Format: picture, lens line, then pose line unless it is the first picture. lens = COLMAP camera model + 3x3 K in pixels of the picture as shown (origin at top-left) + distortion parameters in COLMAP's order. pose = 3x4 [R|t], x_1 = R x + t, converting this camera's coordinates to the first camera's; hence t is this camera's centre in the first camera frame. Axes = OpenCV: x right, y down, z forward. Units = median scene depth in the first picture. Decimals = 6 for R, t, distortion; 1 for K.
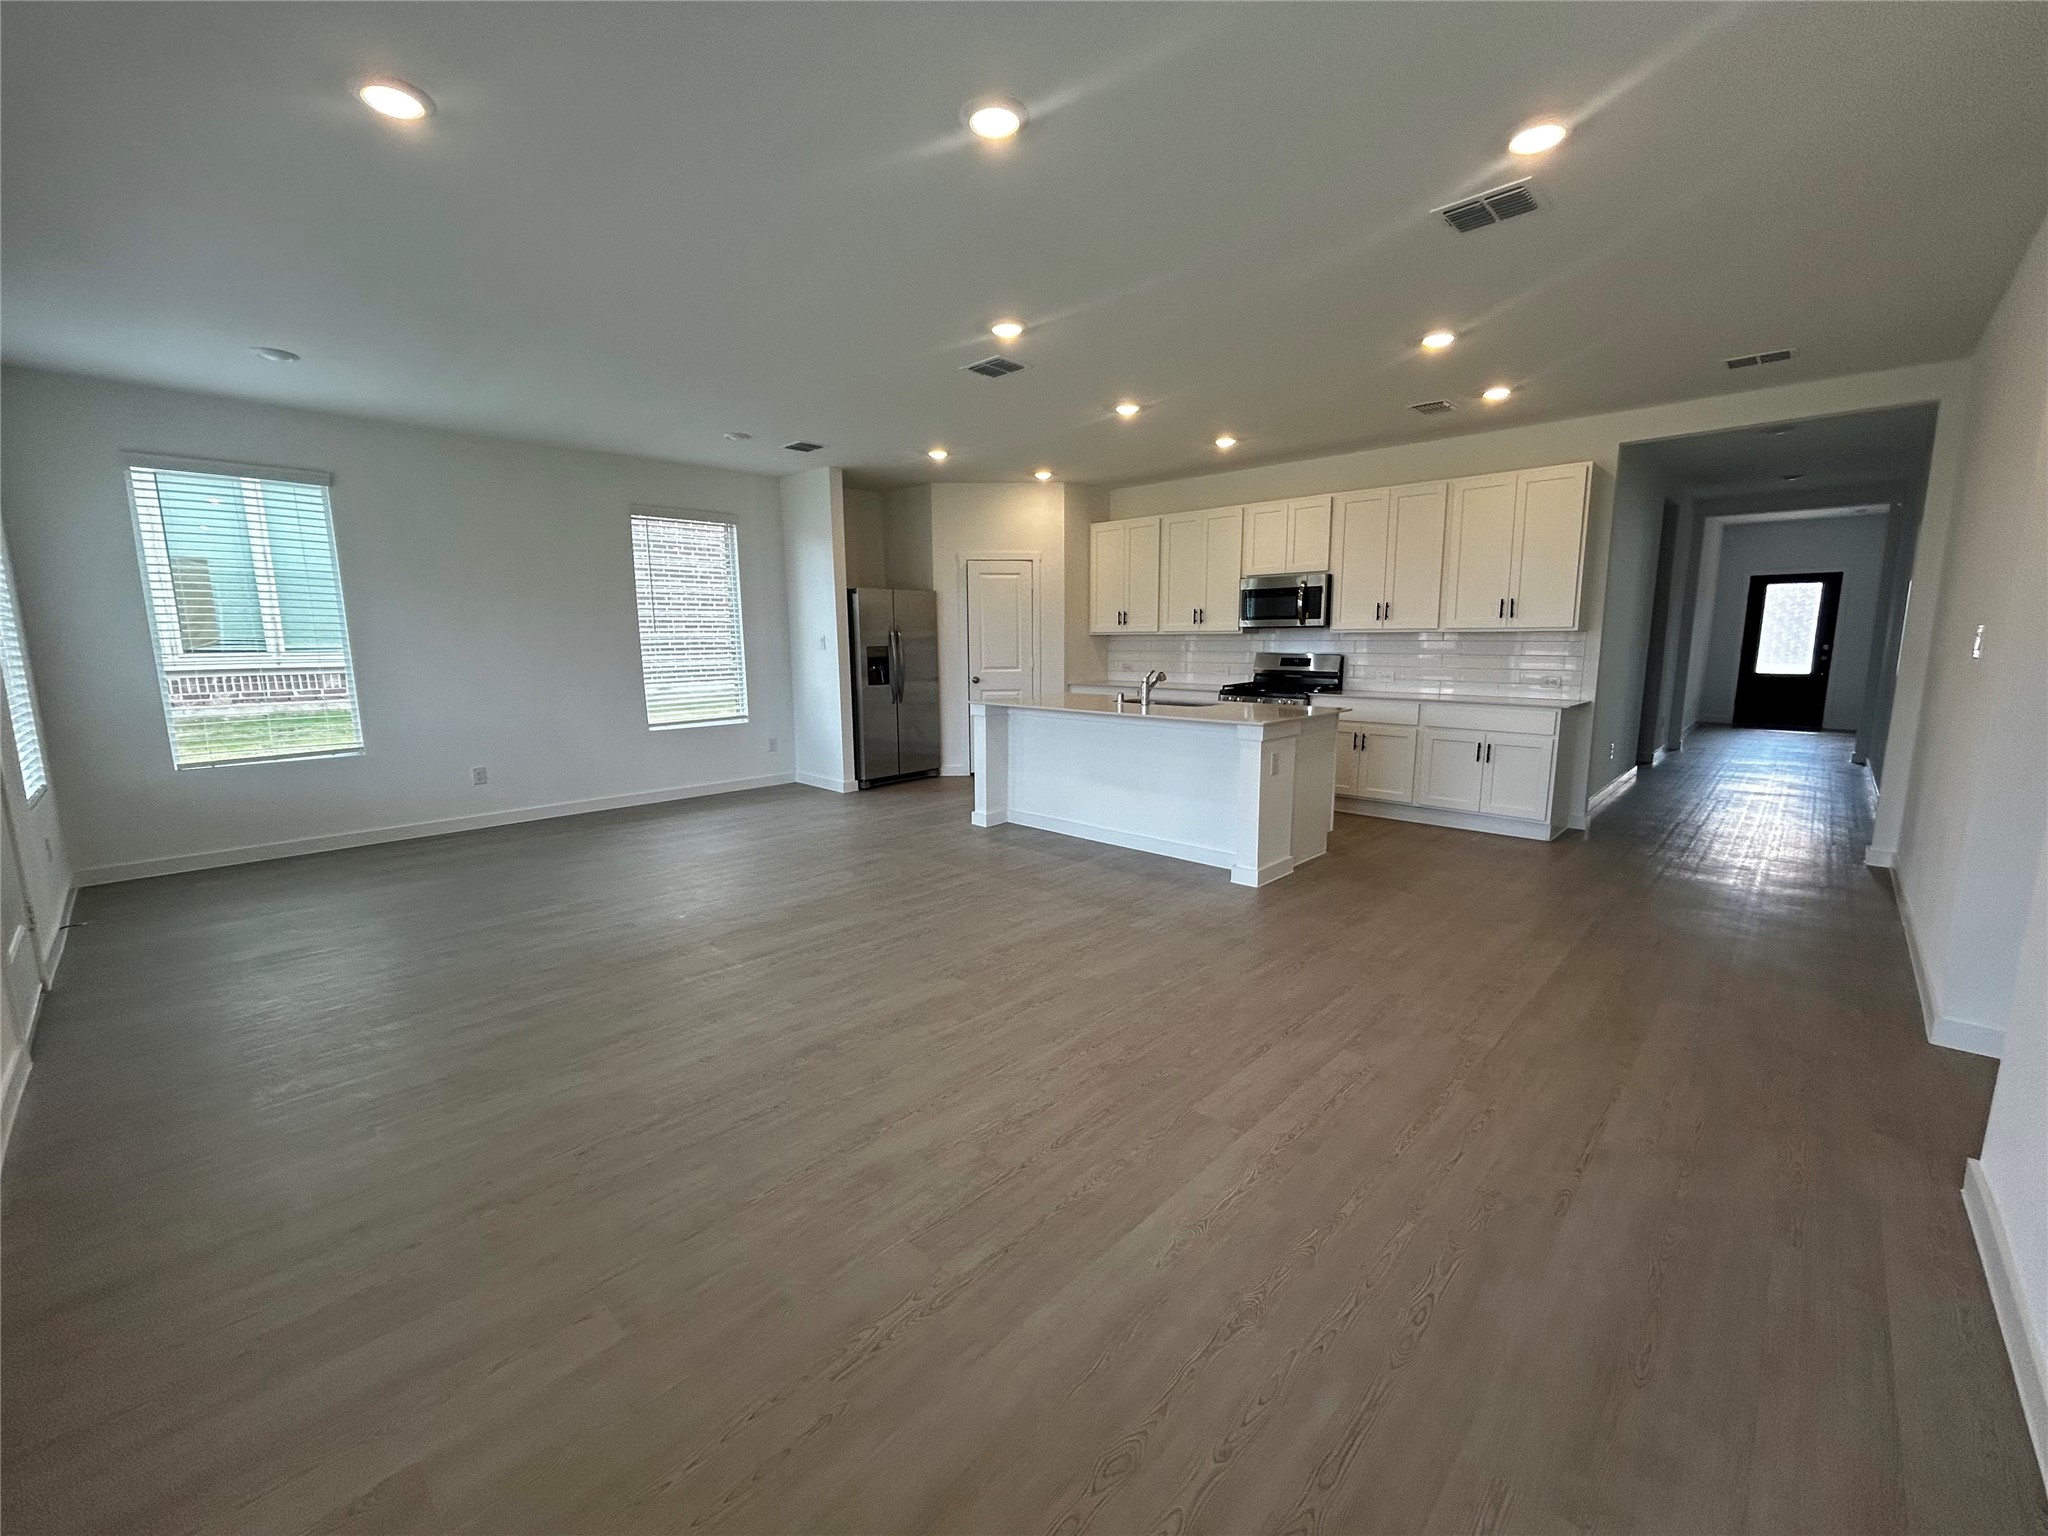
lens RADIAL K [[818.7, 0, 1024.0], [0, 818.7, 768.0], [0, 0, 1]] dist [-0.008322, -0.000130]
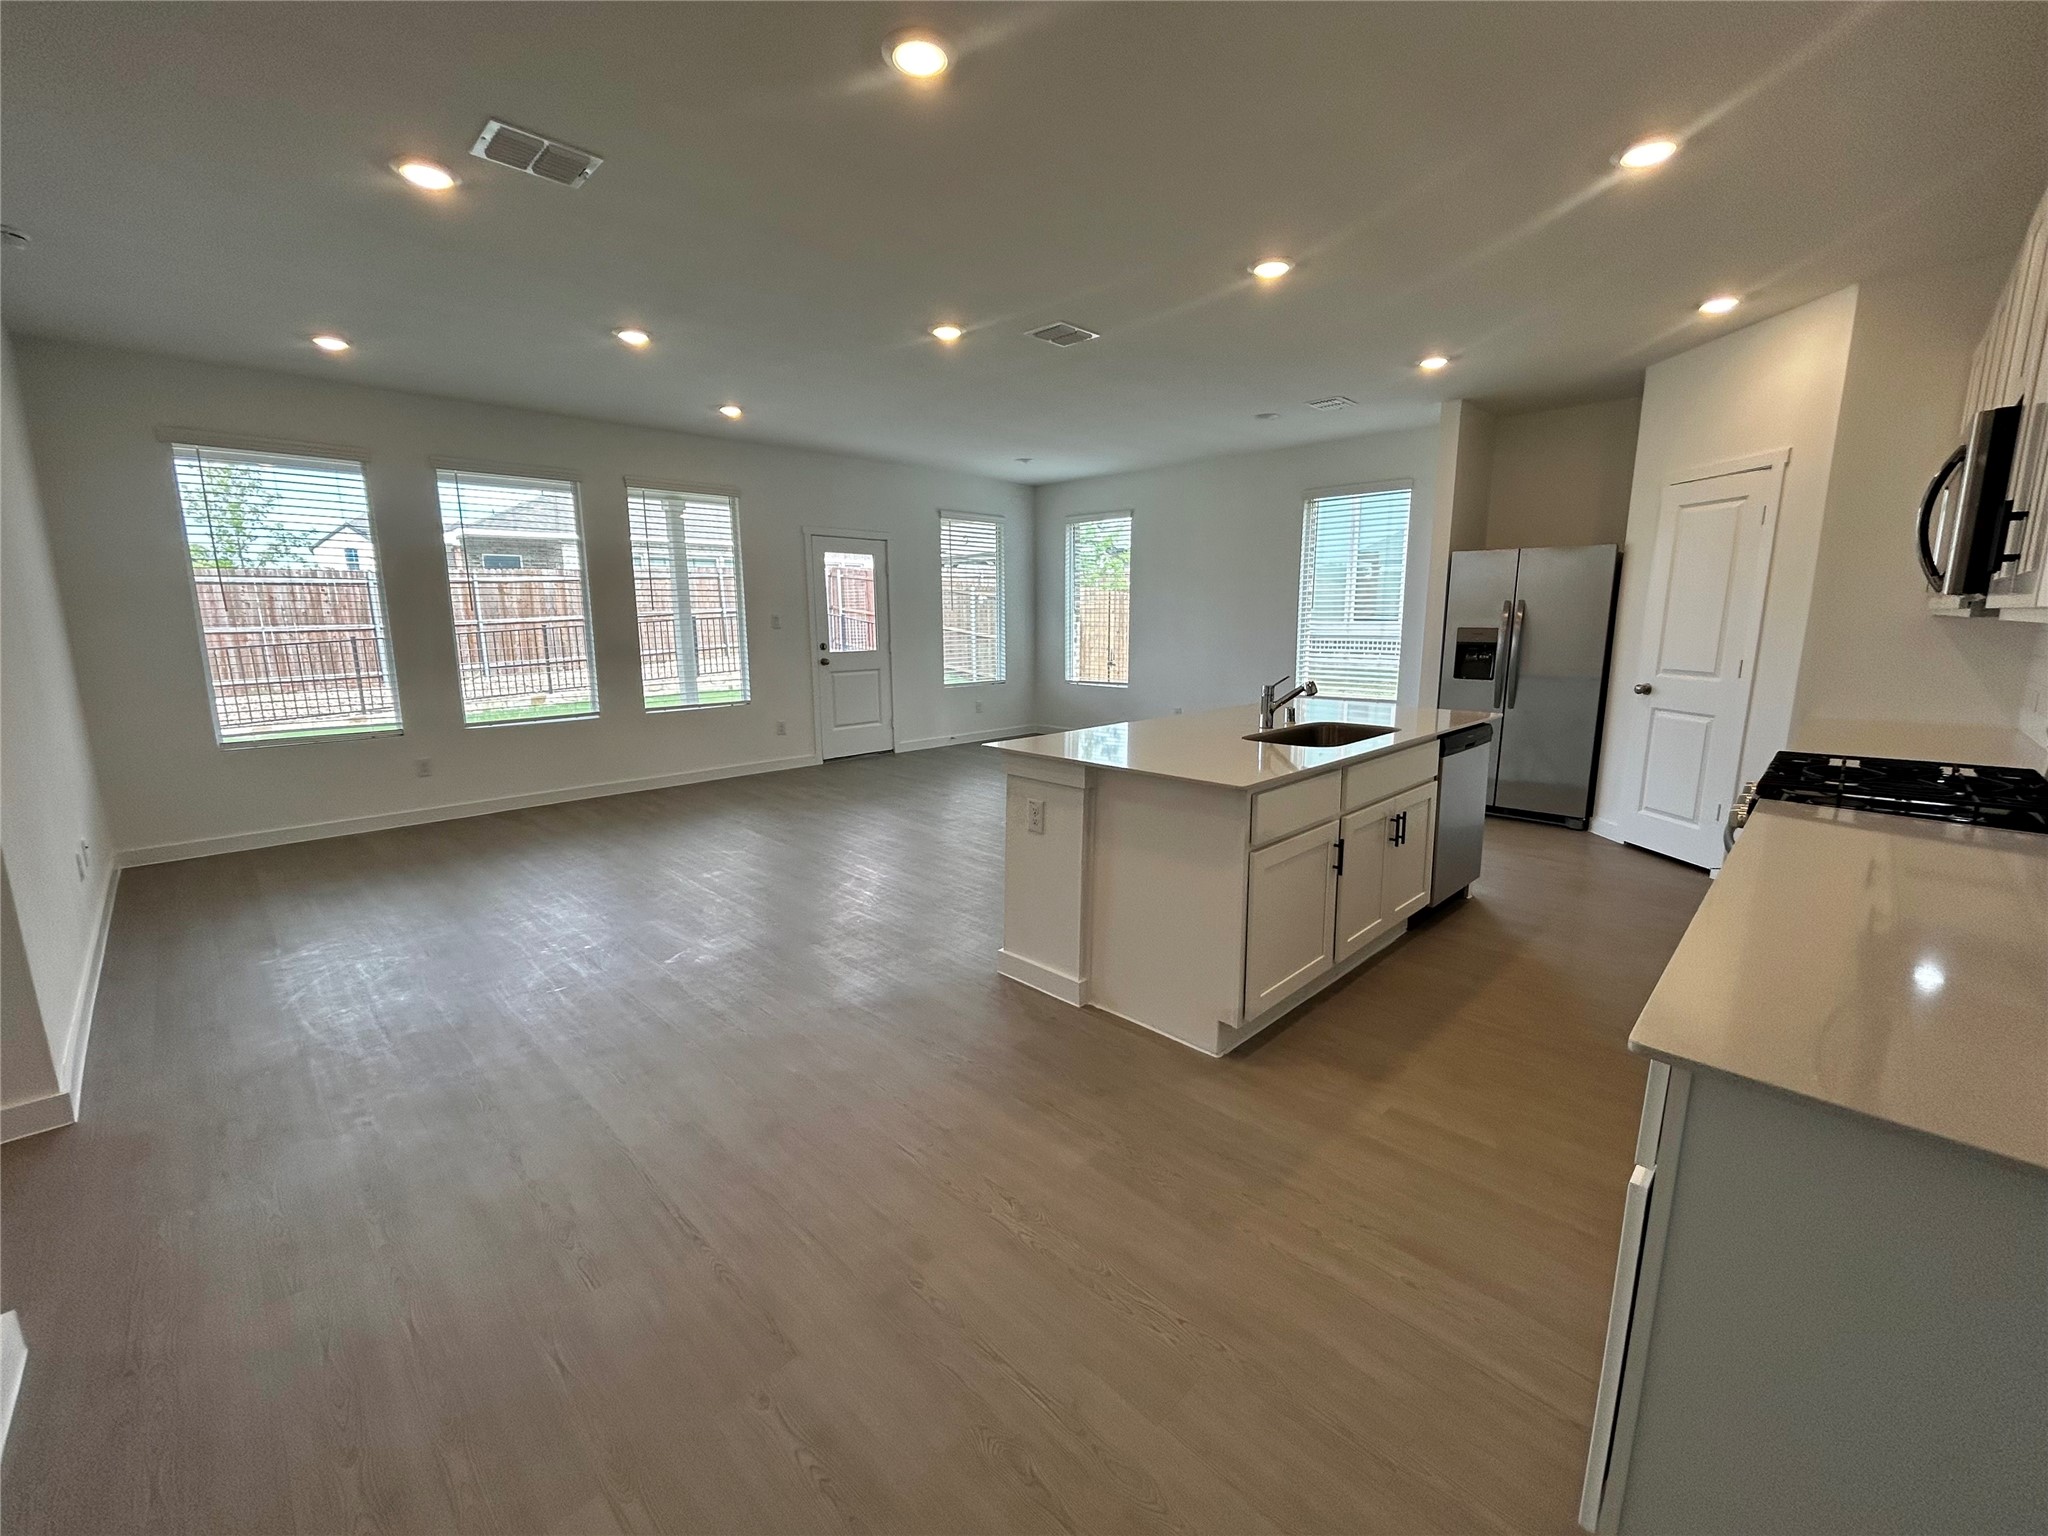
lens RADIAL K [[830.4, 0, 1026.5], [0, 830.4, 765.7], [0, 0, 1]] dist [-0.000511, -0.000322]
pose [[-0.007365, 0.188883, -0.981972, 0.612922], [-0.155984, 0.969761, 0.187704, -0.108800], [0.987732, 0.154554, 0.022321, 0.619211]]
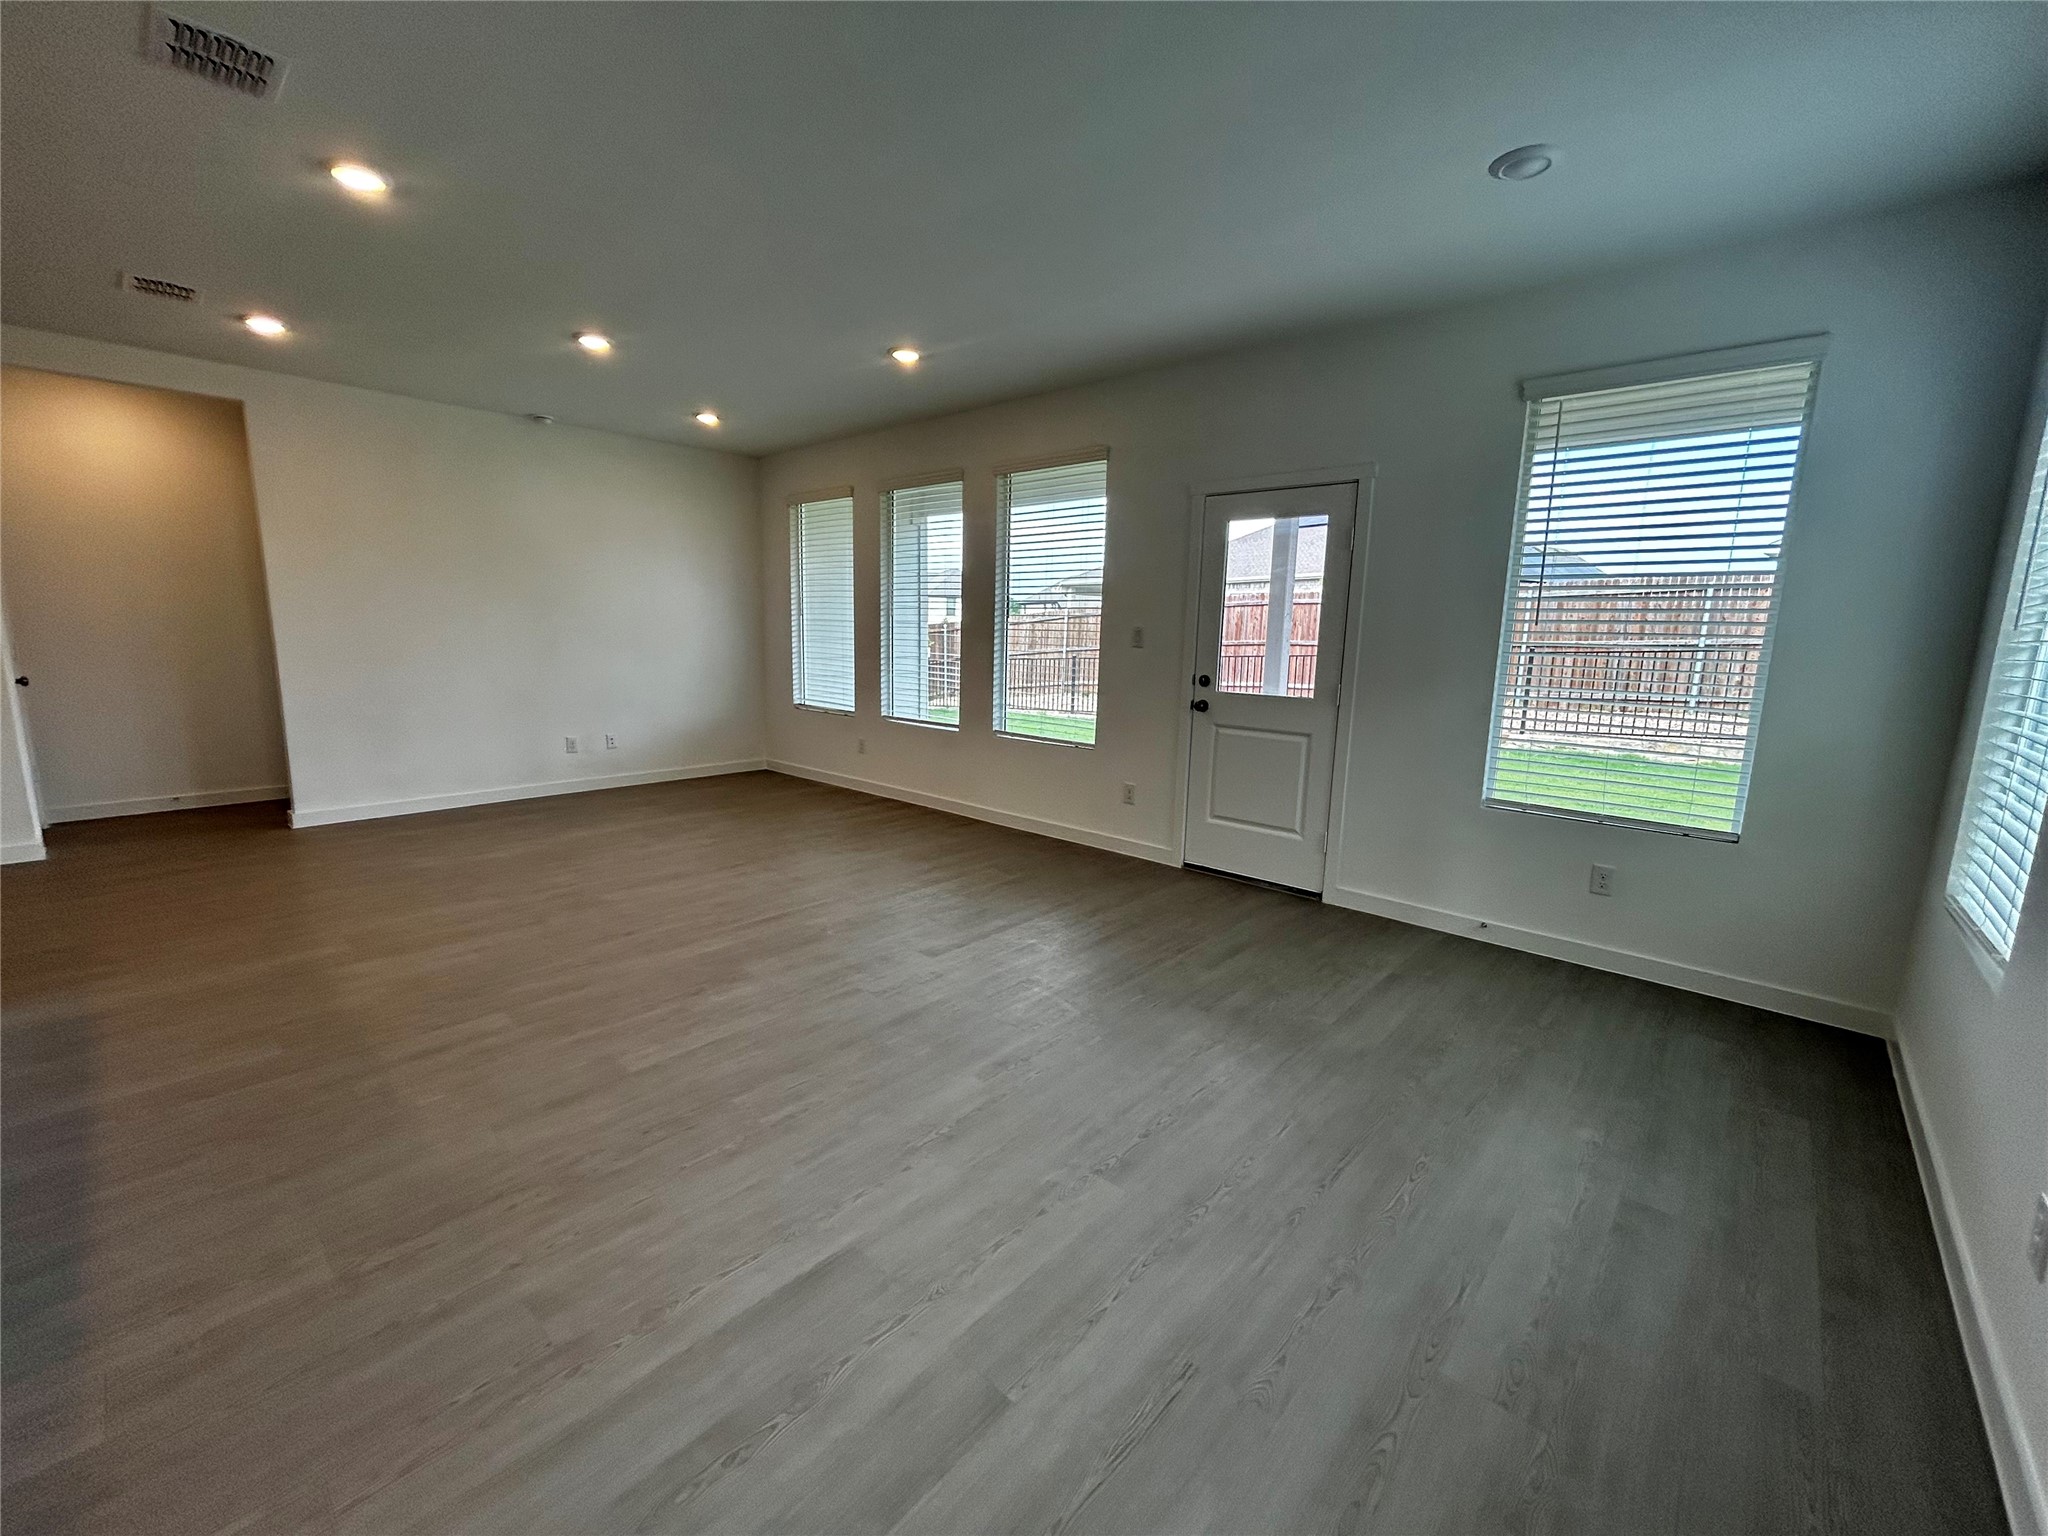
lens RADIAL K [[830.4, 0, 1026.5], [0, 830.4, 765.7], [0, 0, 1]] dist [-0.000511, -0.000322]
pose [[-0.999213, -0.006337, -0.039154, -0.304606], [-0.018557, 0.947137, 0.320293, -0.156653], [0.035055, 0.320768, -0.946509, 0.984825]]
